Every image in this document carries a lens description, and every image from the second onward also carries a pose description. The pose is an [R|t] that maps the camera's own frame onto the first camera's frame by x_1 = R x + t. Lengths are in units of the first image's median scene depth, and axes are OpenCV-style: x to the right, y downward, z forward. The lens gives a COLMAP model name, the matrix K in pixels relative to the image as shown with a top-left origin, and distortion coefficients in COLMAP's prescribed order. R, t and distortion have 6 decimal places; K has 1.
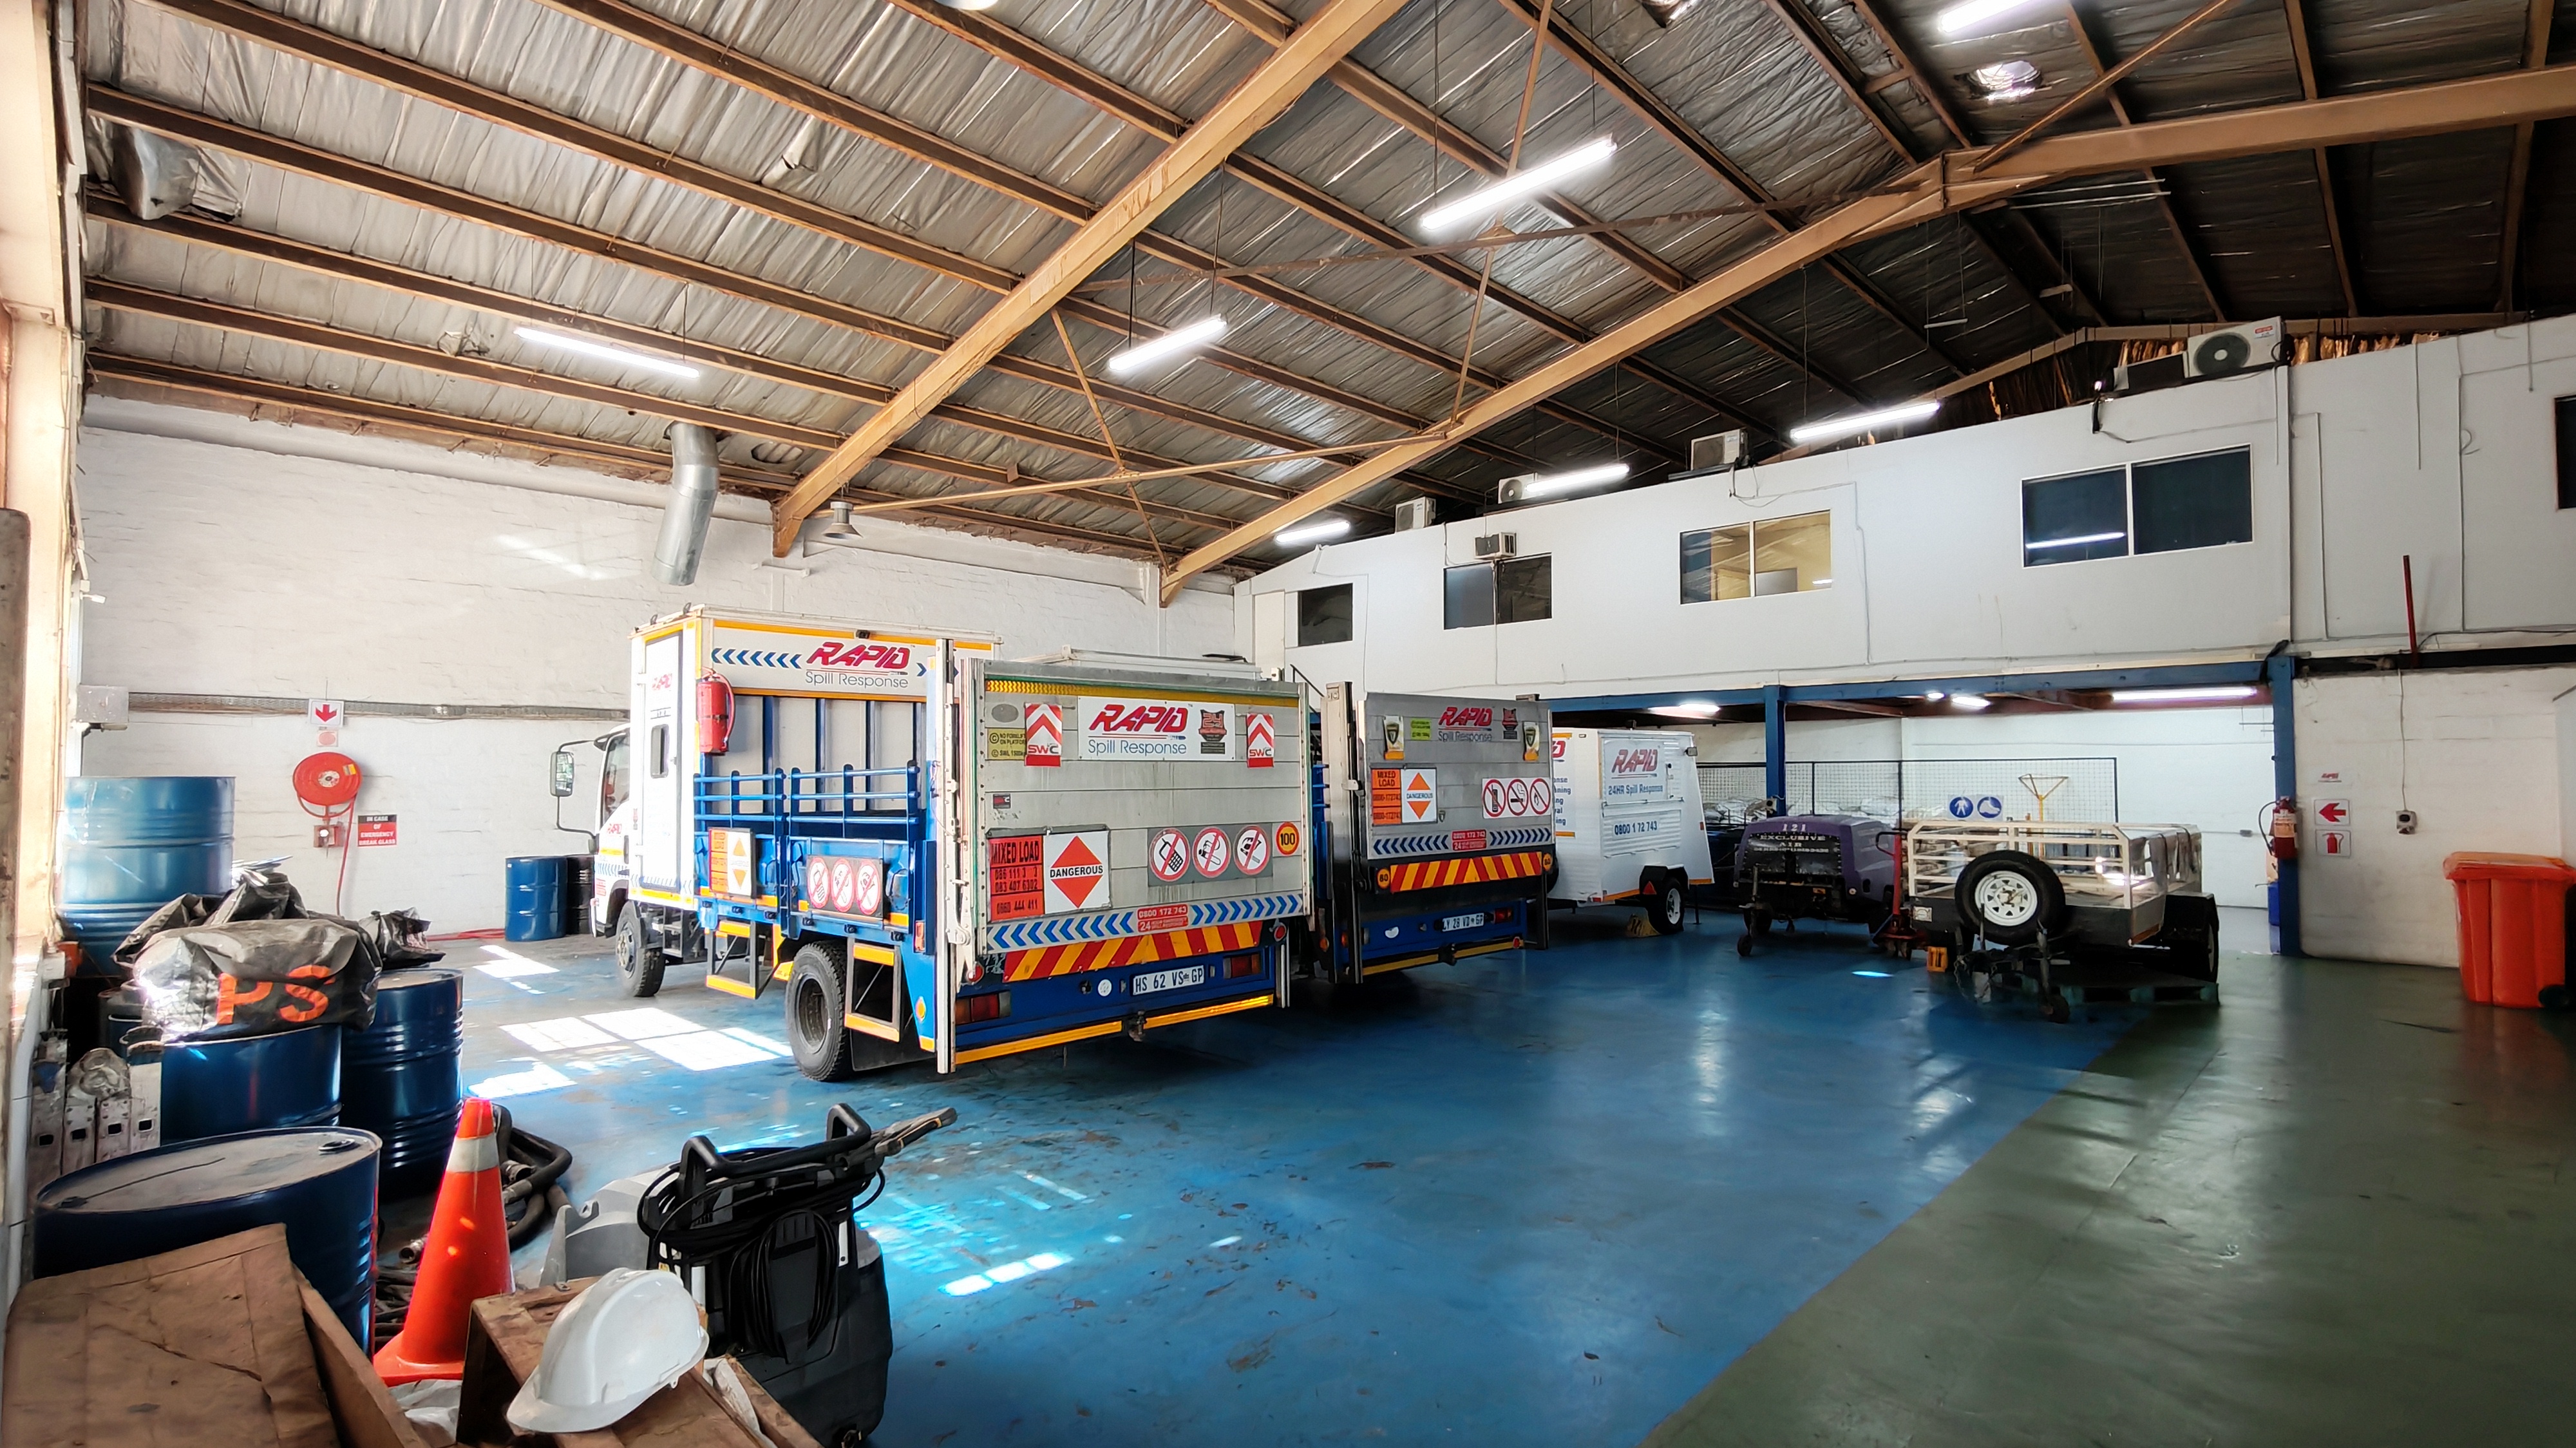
lens RADIAL K [[1179.8, 0, 1290.9], [0, 1179.8, 736.5], [0, 0, 1]] dist [0.000916, -0.001462]
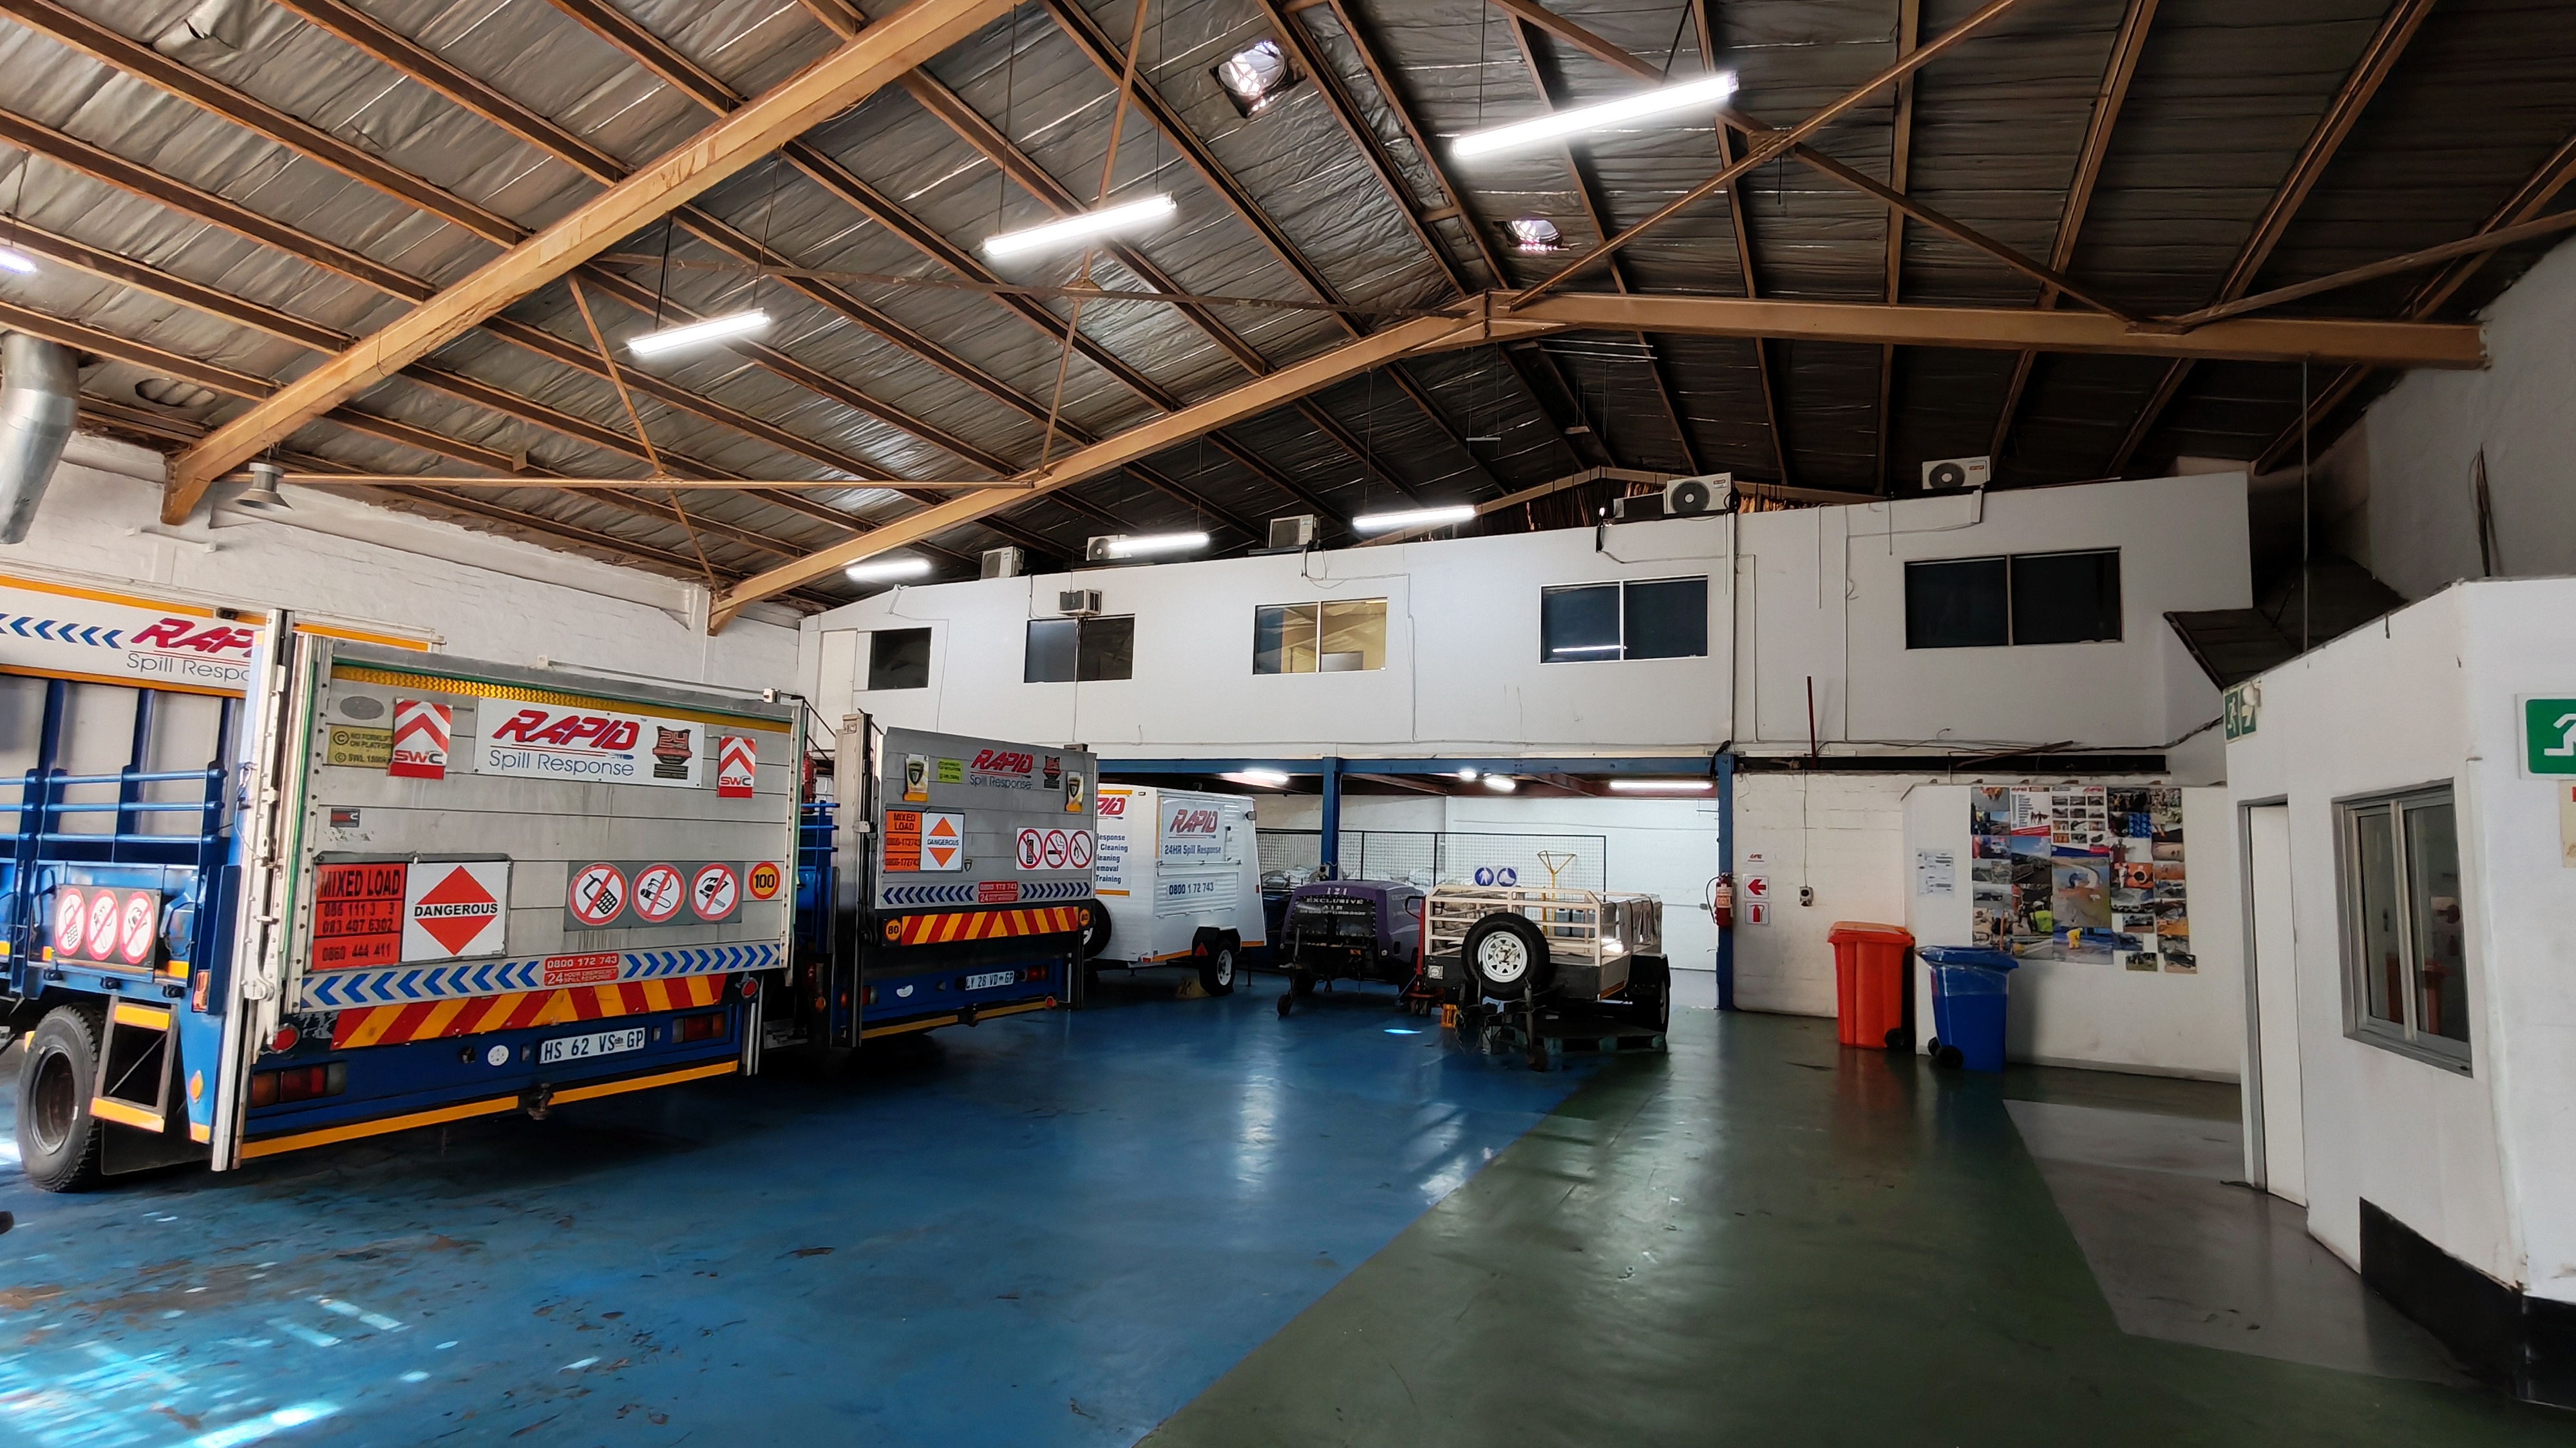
lens RADIAL K [[1179.8, 0, 1288.9], [0, 1179.8, 735.2], [0, 0, 1]] dist [0.000916, -0.001462]
pose [[0.945722, 0.063725, 0.318668, 0.049796], [-0.044927, 0.996807, -0.066003, 0.011743], [-0.321857, 0.048103, 0.945566, 0.021306]]
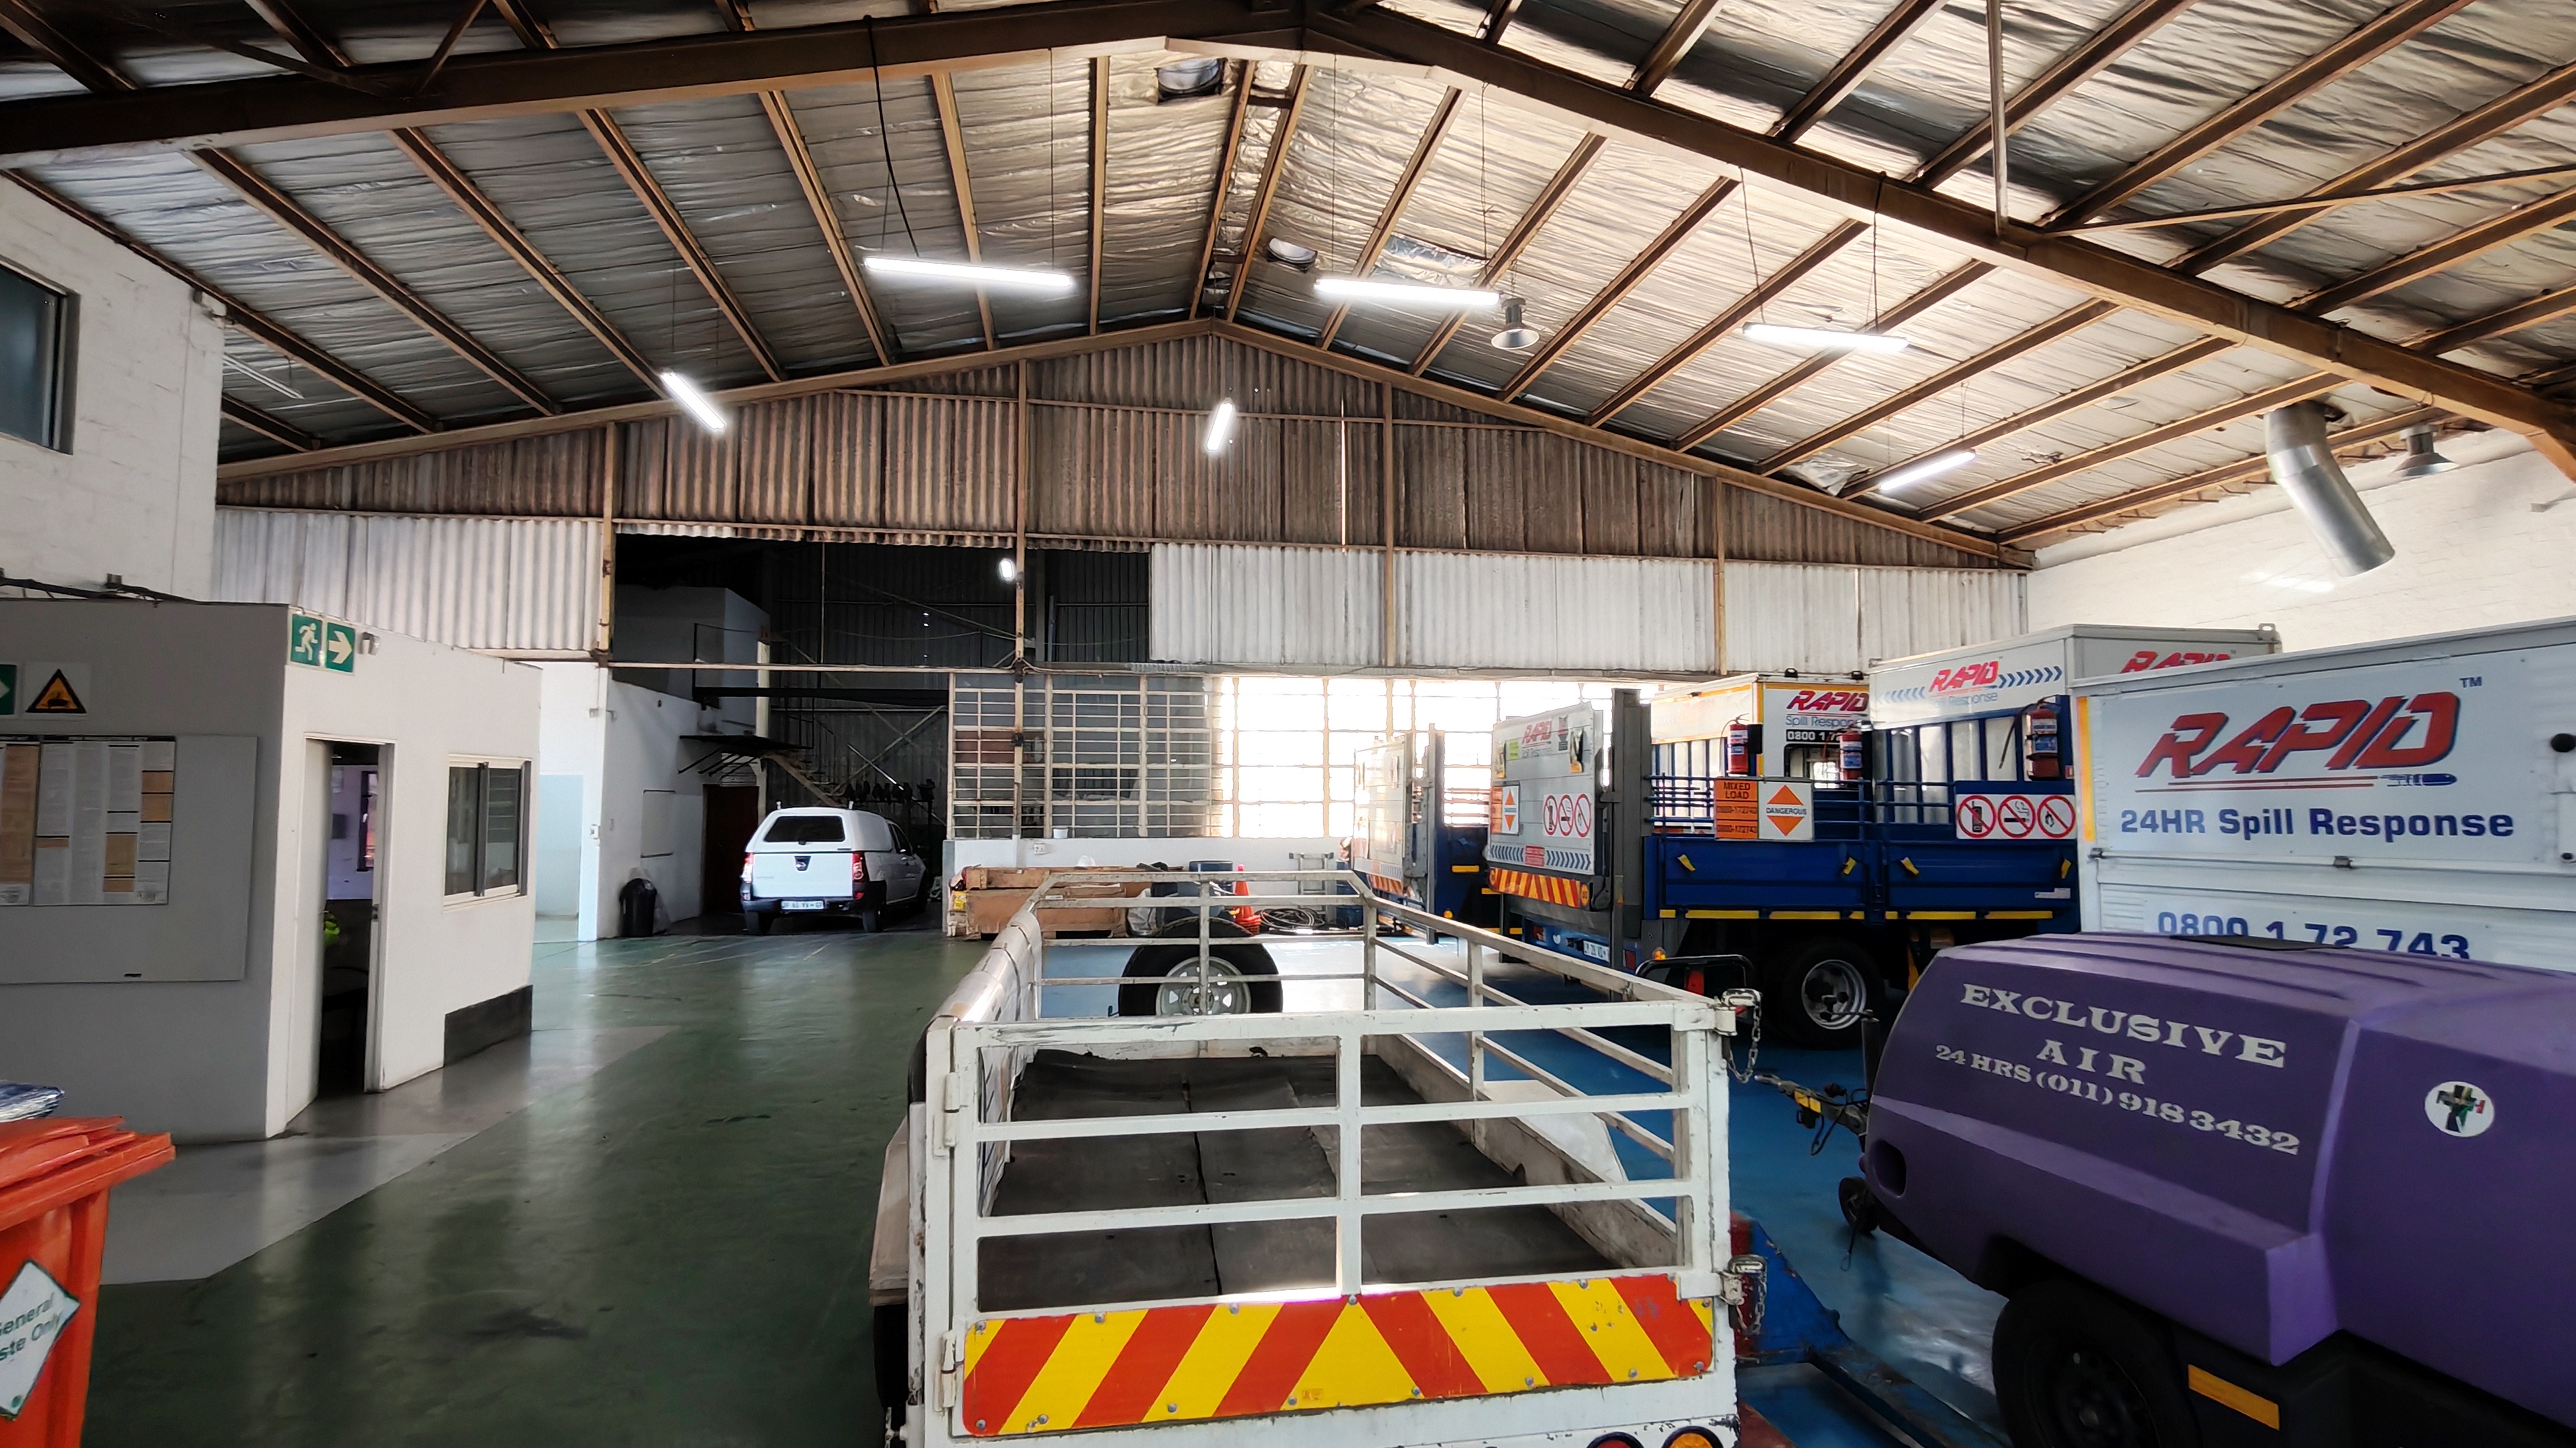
lens RADIAL K [[1179.8, 0, 1292.8], [0, 1179.8, 735.6], [0, 0, 1]] dist [0.000916, -0.001462]
pose [[-0.580521, -0.041523, -0.813186, 0.867120], [0.029753, 0.996950, -0.072147, 0.041899], [0.813702, -0.066078, -0.577515, 1.130149]]
